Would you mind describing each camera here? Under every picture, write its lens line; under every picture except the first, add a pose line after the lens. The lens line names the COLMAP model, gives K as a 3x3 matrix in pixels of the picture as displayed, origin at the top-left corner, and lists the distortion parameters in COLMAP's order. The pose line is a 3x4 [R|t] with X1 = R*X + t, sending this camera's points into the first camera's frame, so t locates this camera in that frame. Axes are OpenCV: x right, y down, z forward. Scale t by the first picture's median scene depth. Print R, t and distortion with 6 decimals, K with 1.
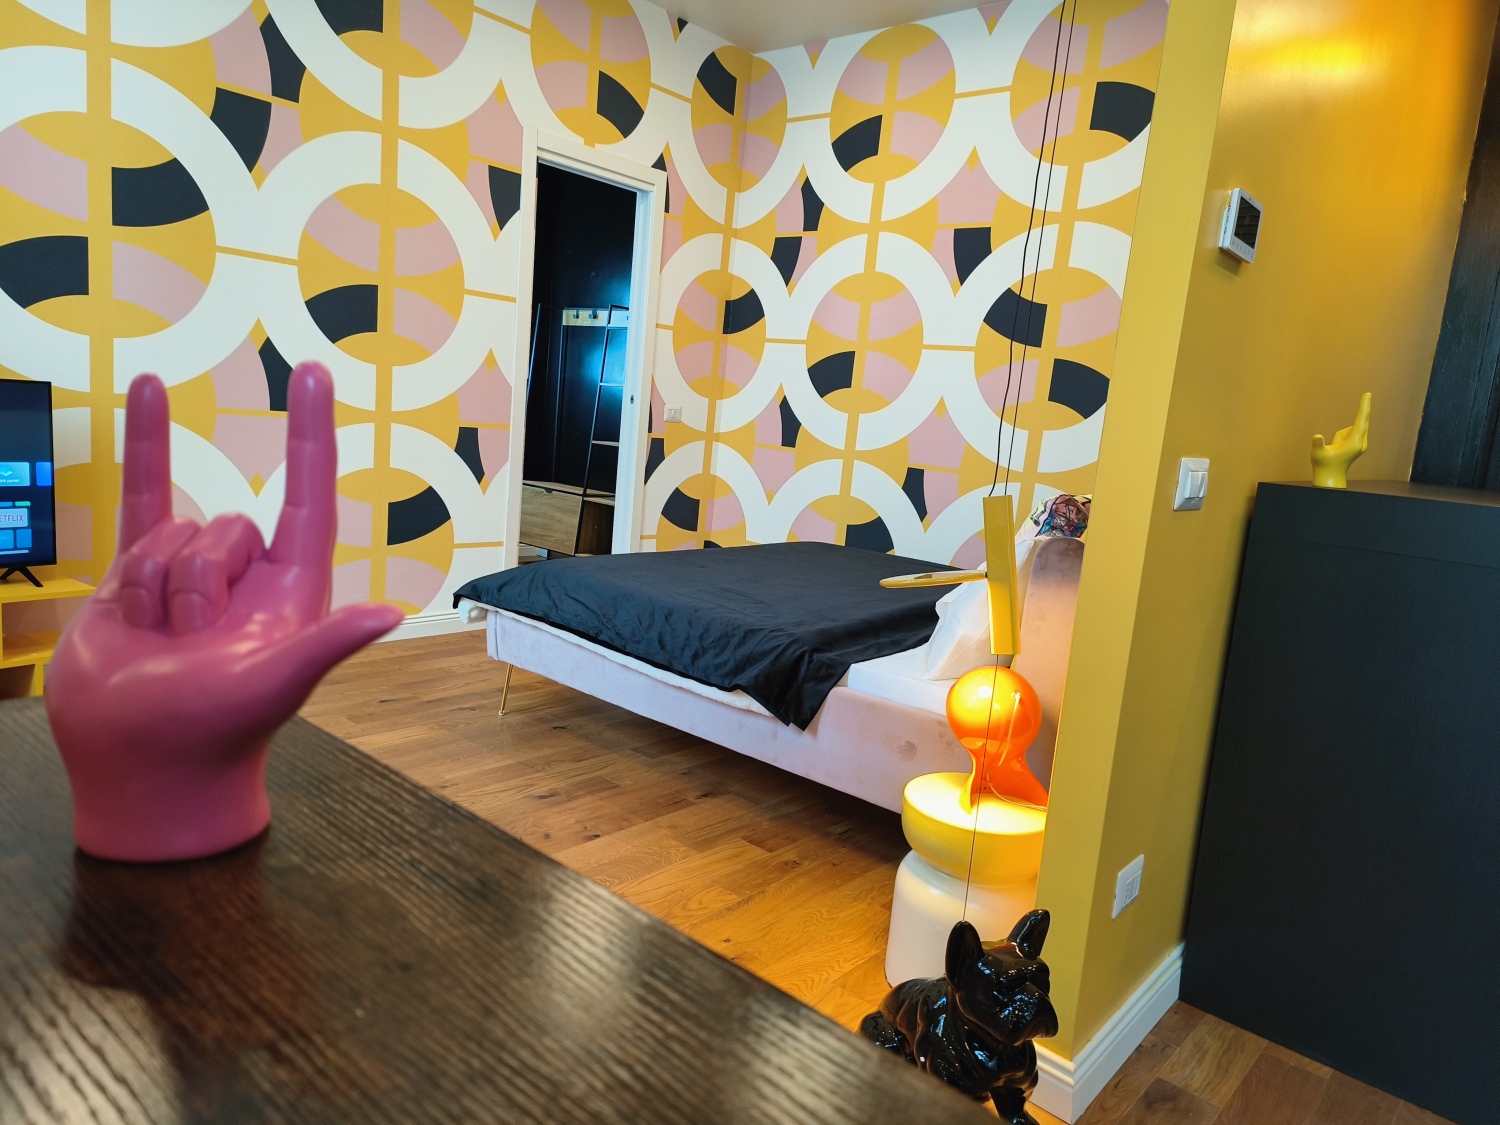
lens RADIAL K [[1000.1, 0, 752.0], [0, 1000.1, 564.9], [0, 0, 1]] dist [0.072961, -0.053758]
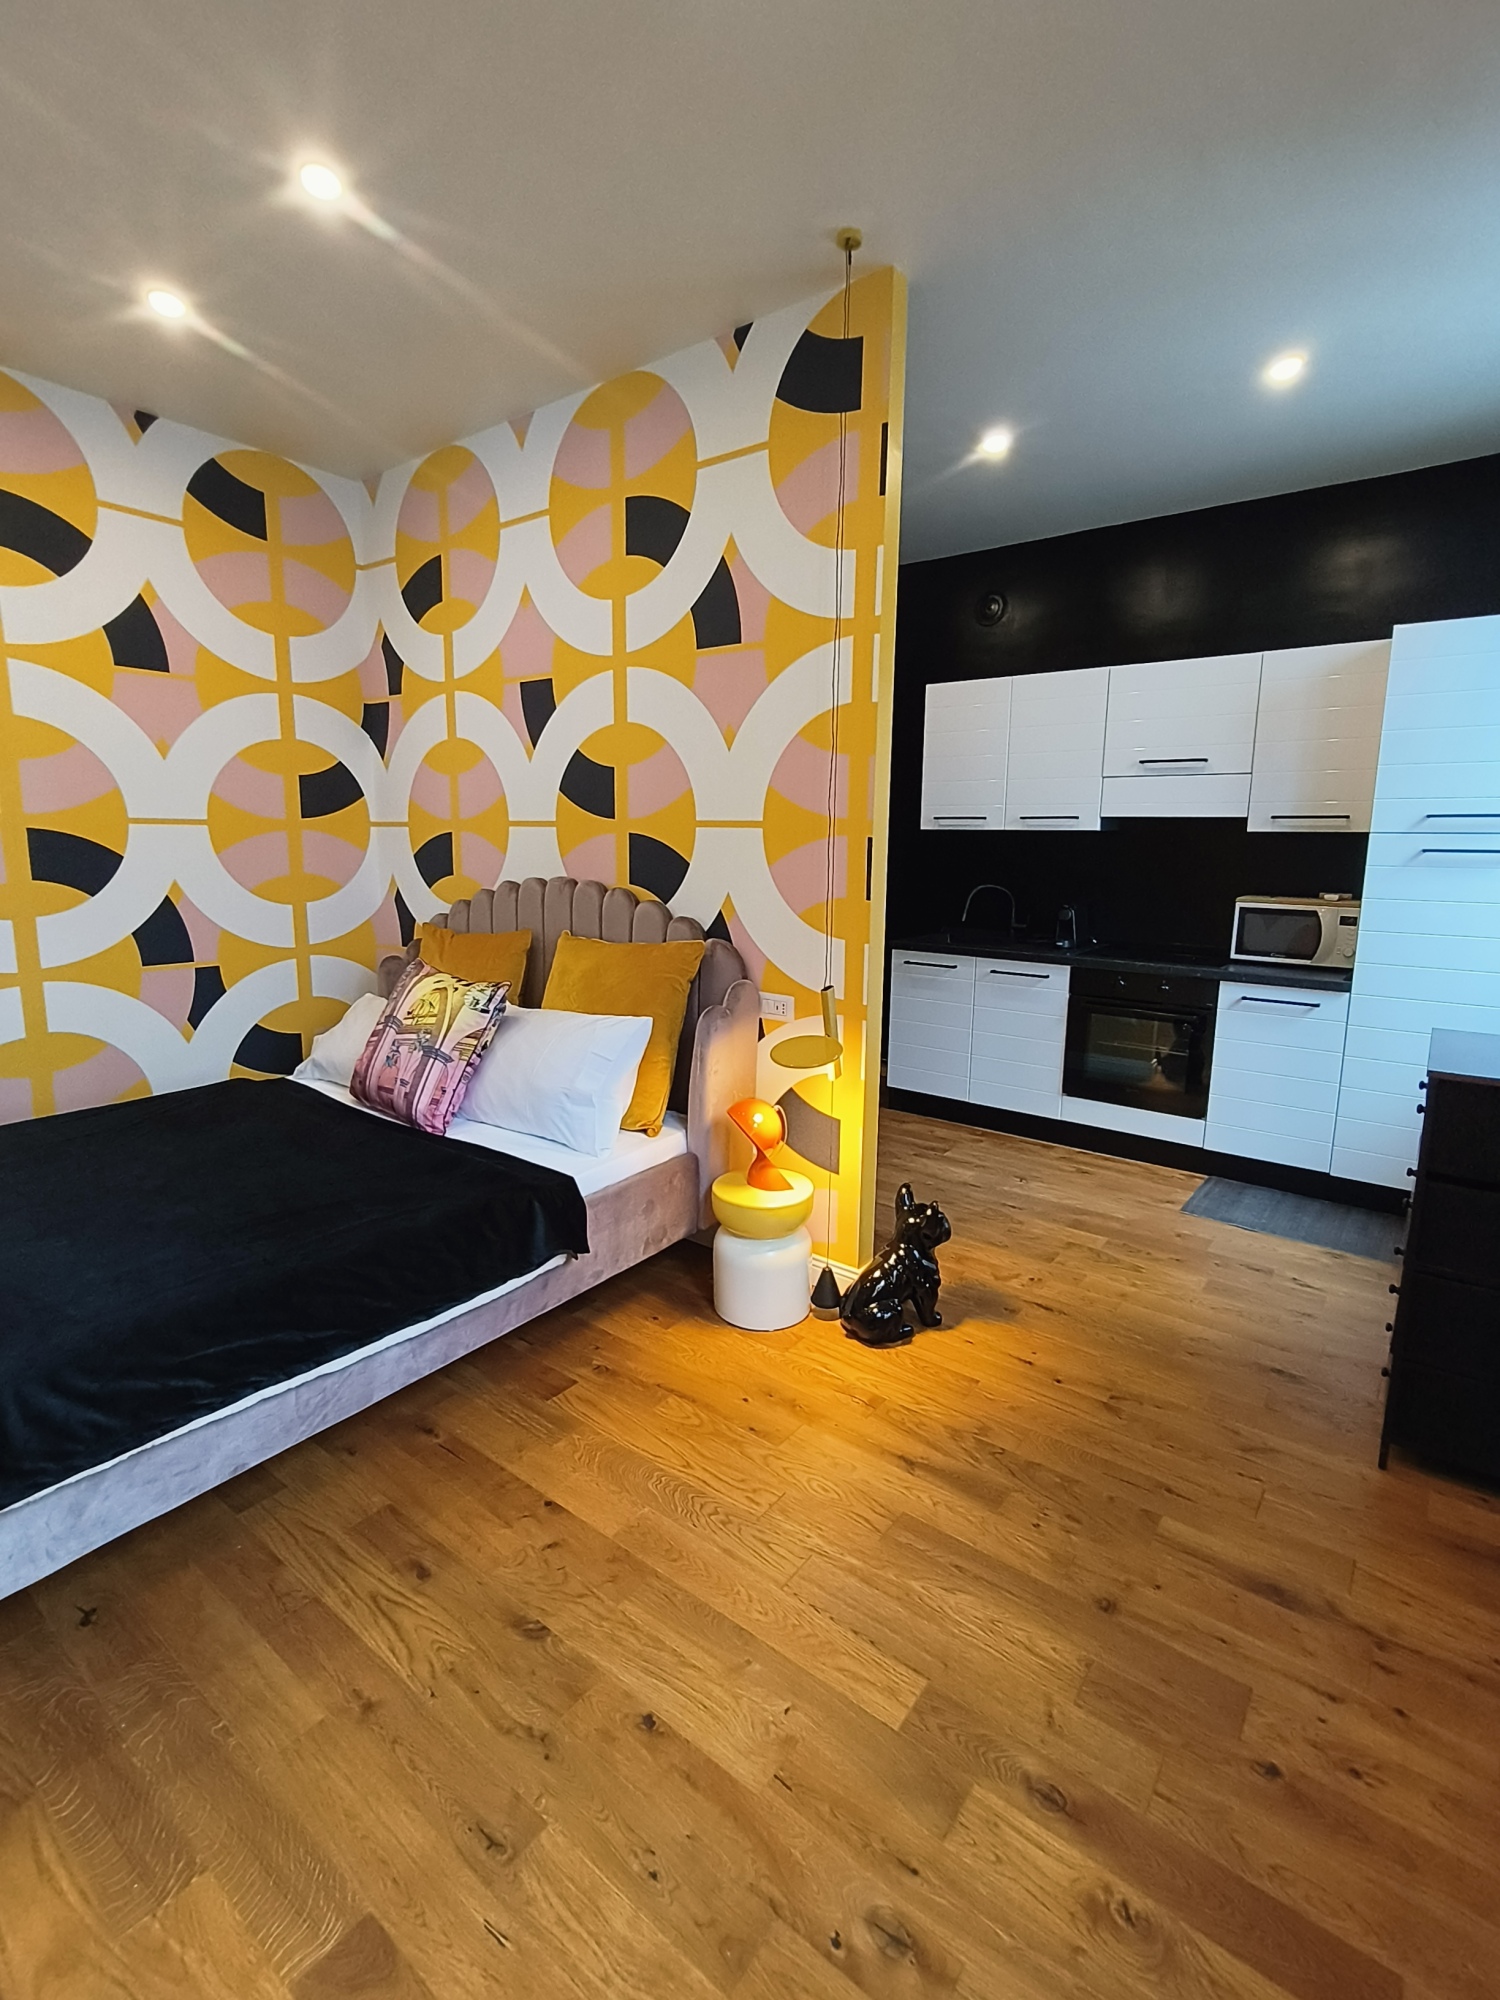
lens RADIAL K [[928.6, 0, 743.4], [0, 928.6, 995.2], [0, 0, 1]] dist [0.001459, 0.000404]
pose [[-0.065255, -0.261249, 0.963063, -0.568064], [0.143784, 0.952587, 0.268149, -0.227864], [-0.987455, 0.155971, -0.024597, 0.558182]]
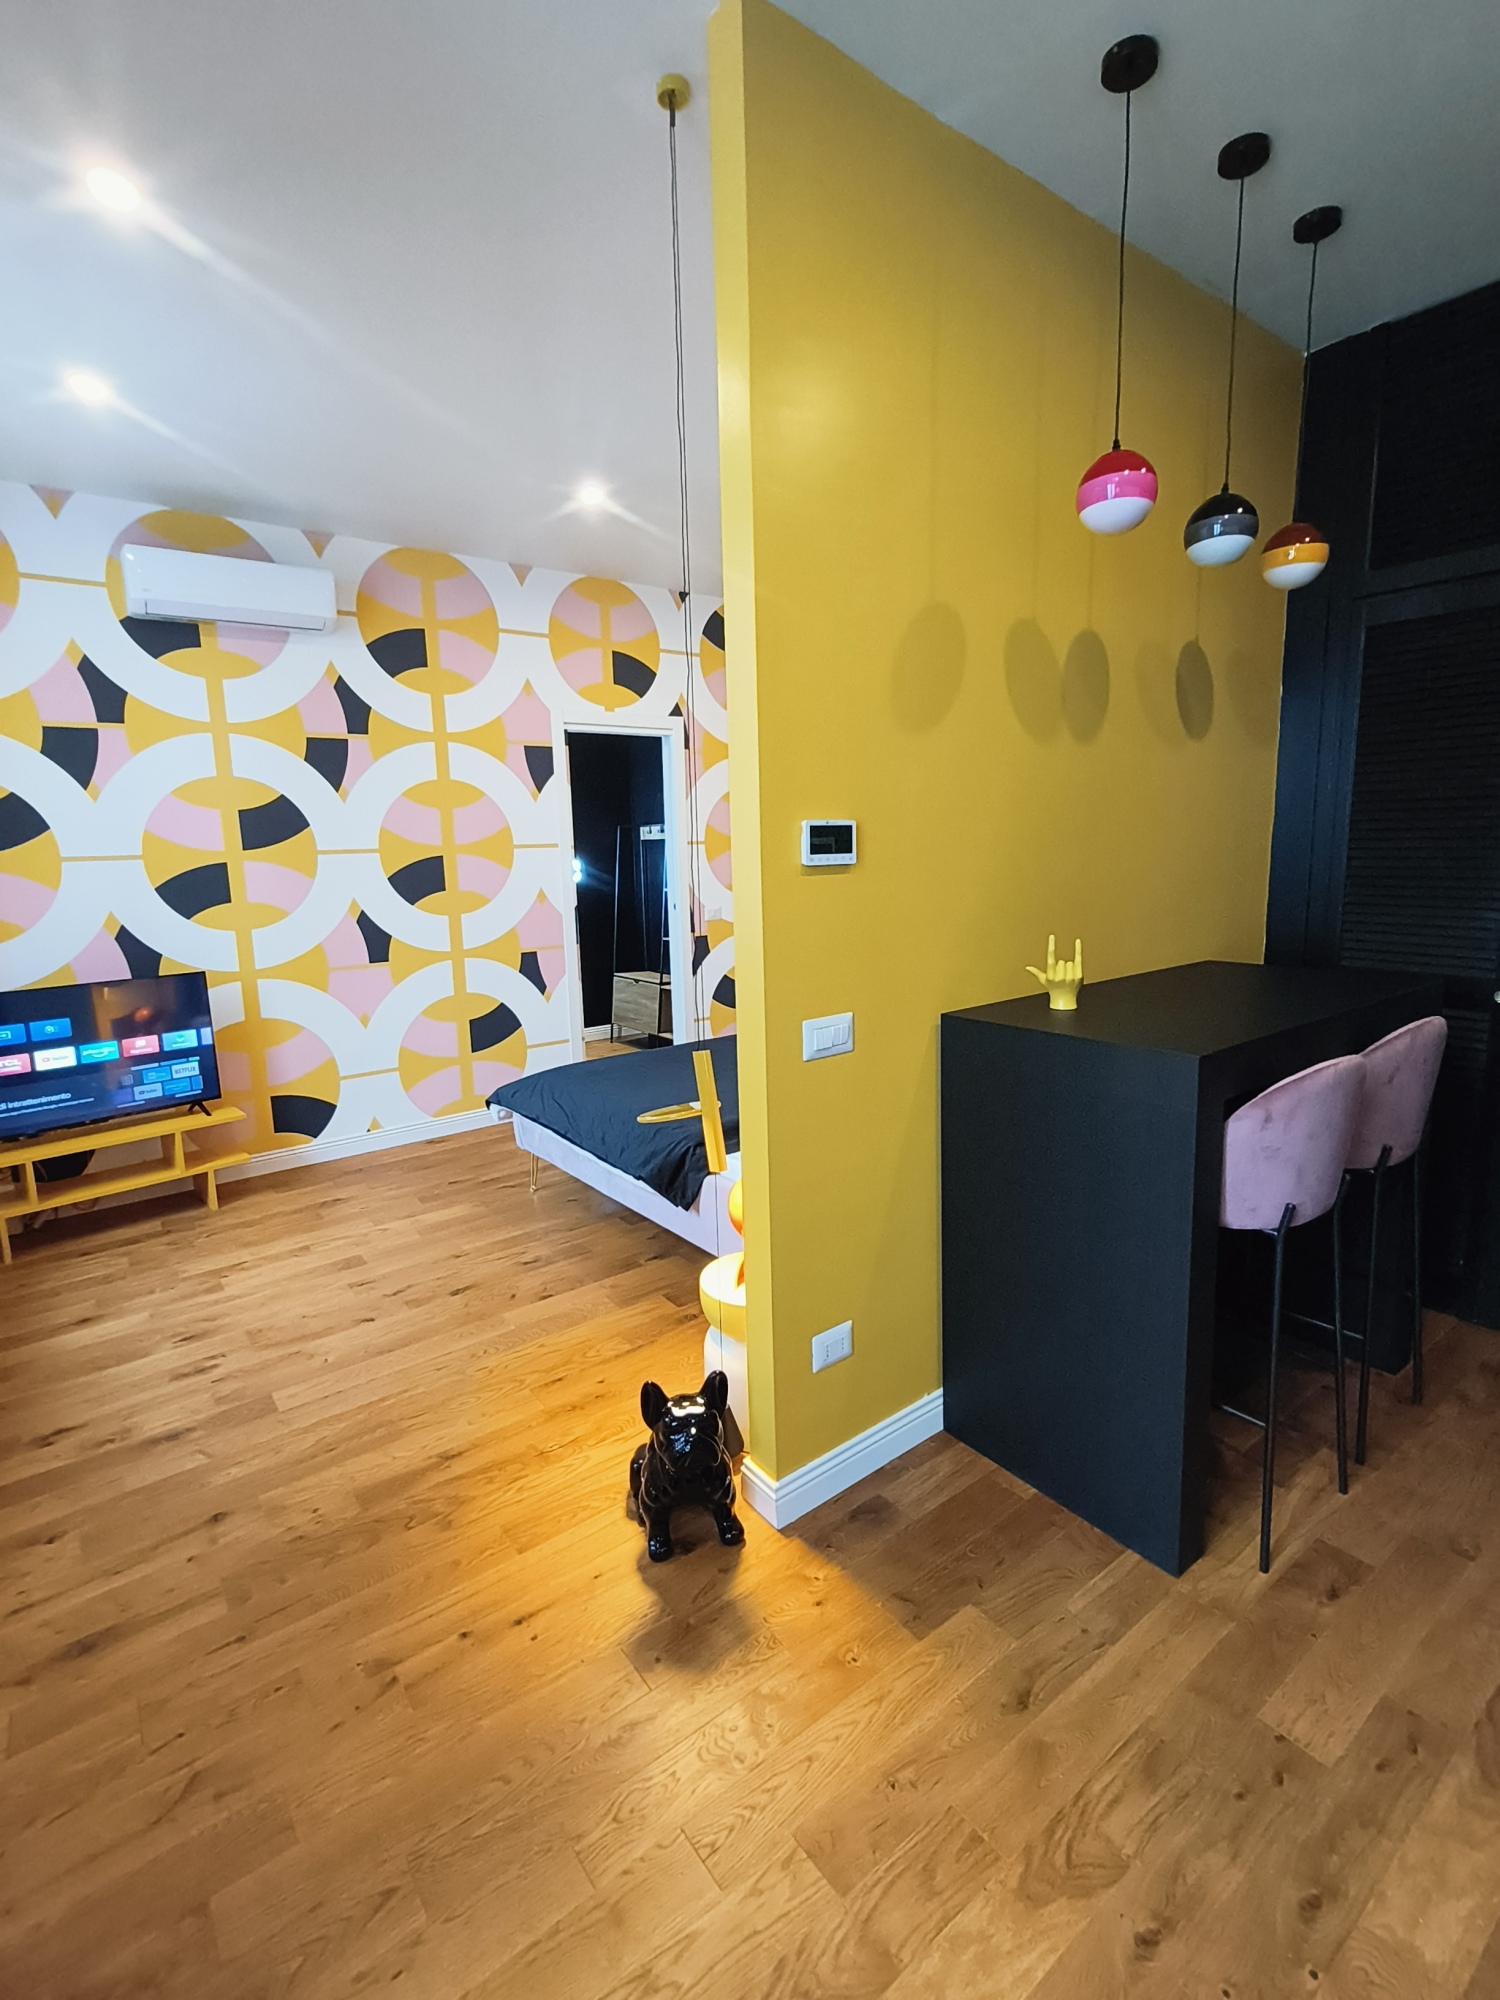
lens RADIAL K [[928.6, 0, 746.9], [0, 928.6, 991.9], [0, 0, 1]] dist [0.001459, 0.000404]
pose [[0.972608, -0.084749, -0.216452, 0.271638], [0.083734, 0.996392, -0.013874, -0.058618], [0.216847, -0.004630, 0.976195, -0.079191]]
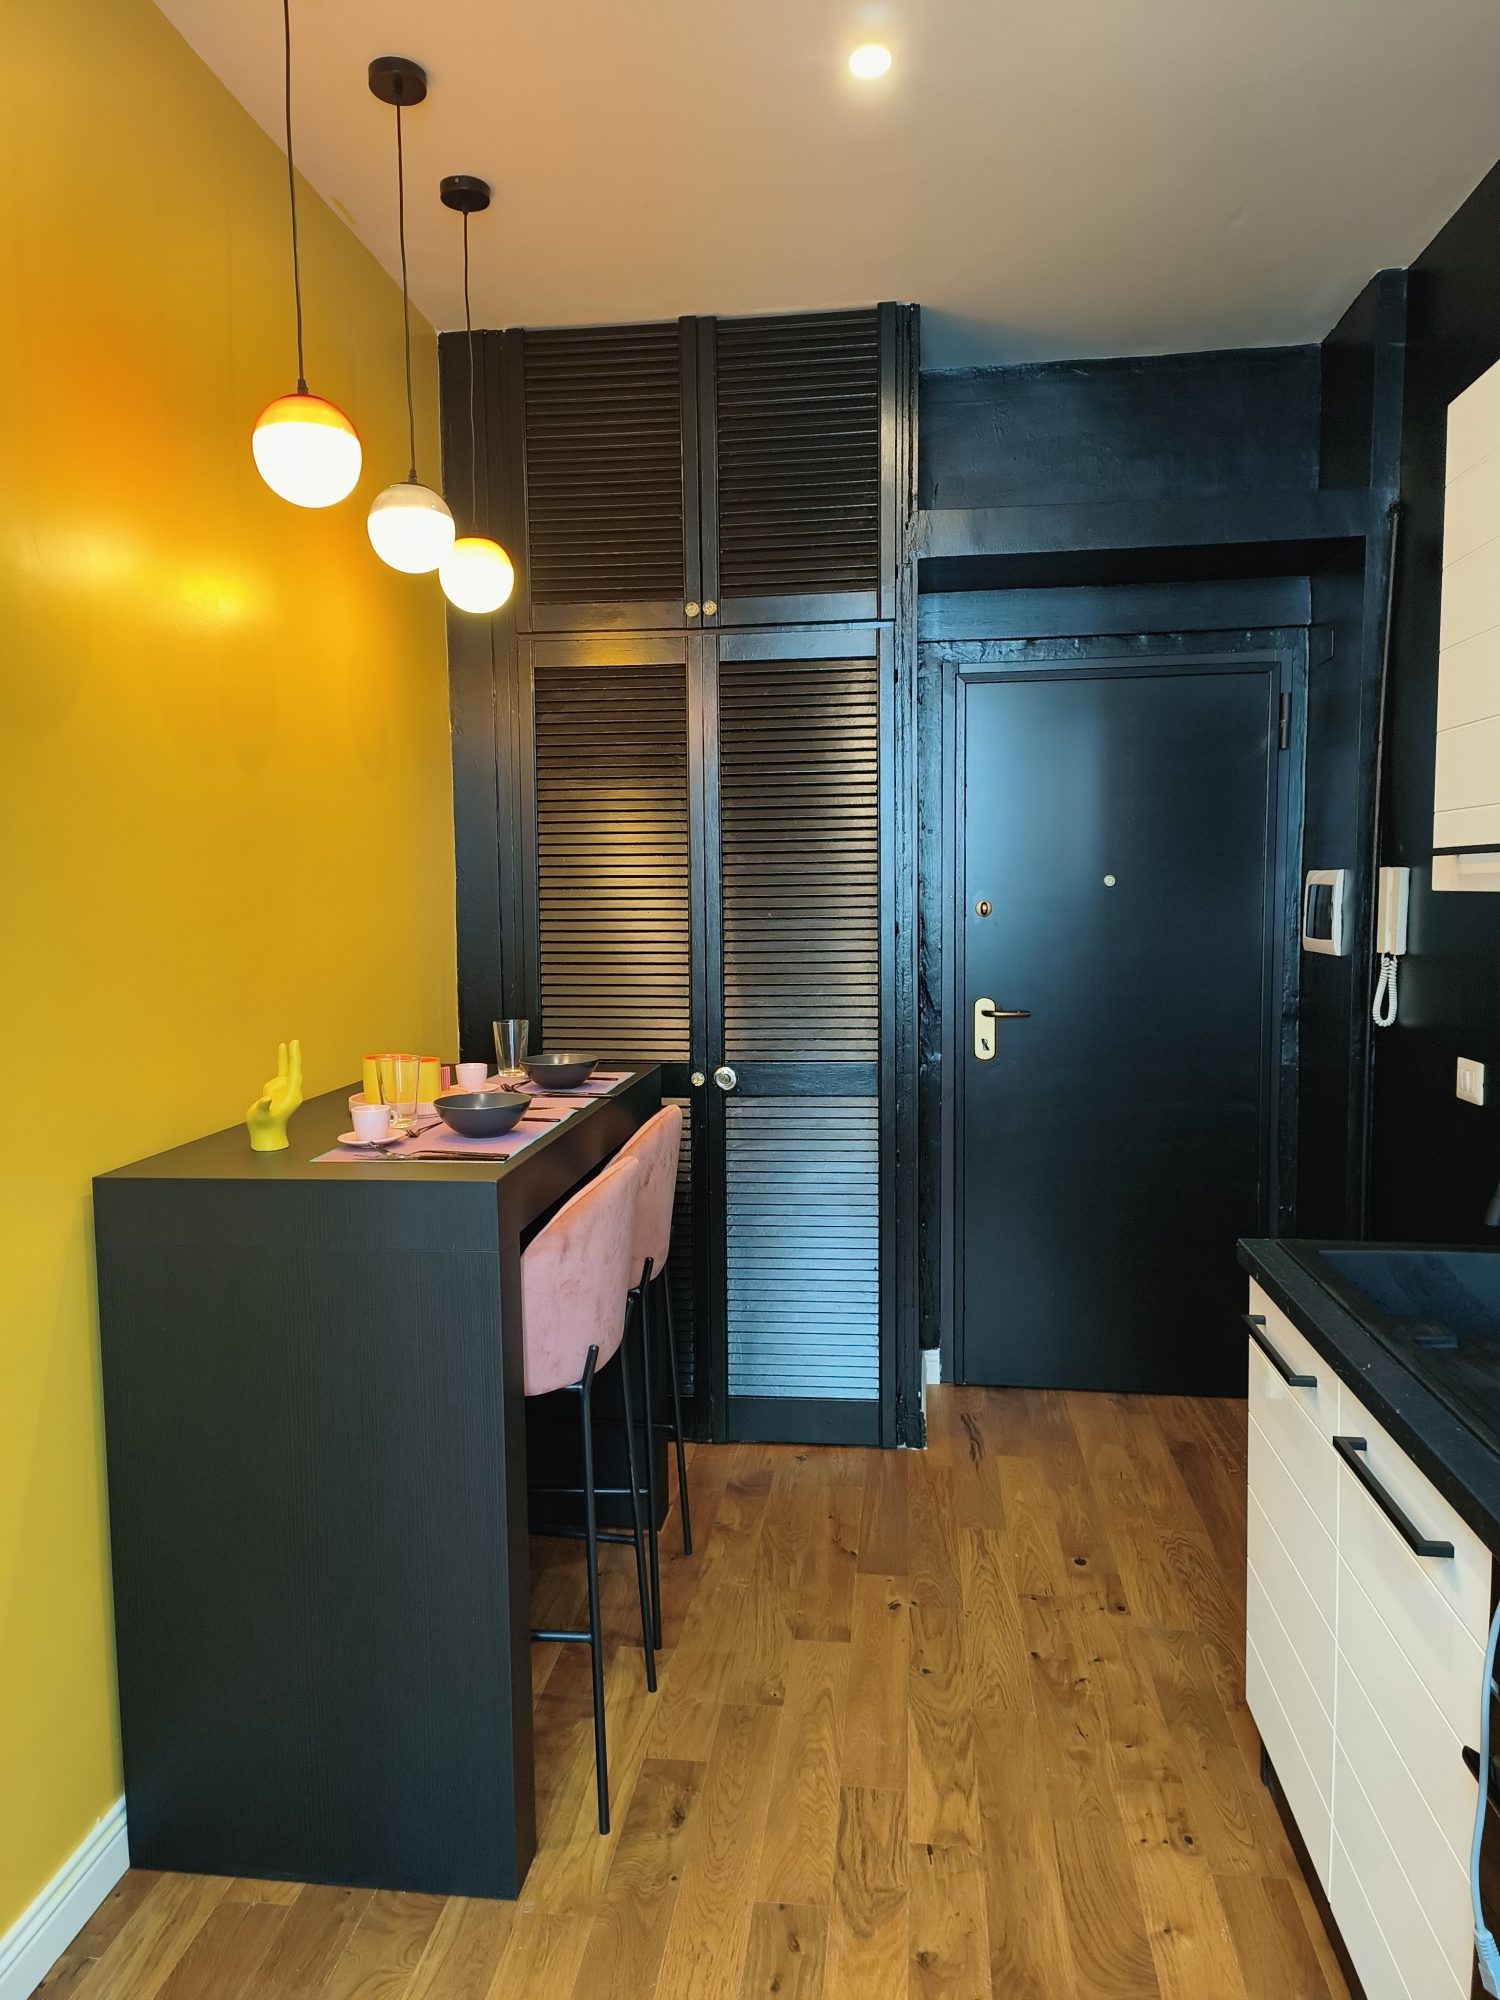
lens RADIAL K [[1333.4, 0, 748.3], [0, 1333.4, 993.8], [0, 0, 1]] dist [0.072961, -0.053758]
pose [[0.819736, -0.146611, 0.553659, 0.189842], [0.176458, 0.984308, -0.000612, -0.068727], [-0.544881, 0.098199, 0.832743, -0.077608]]
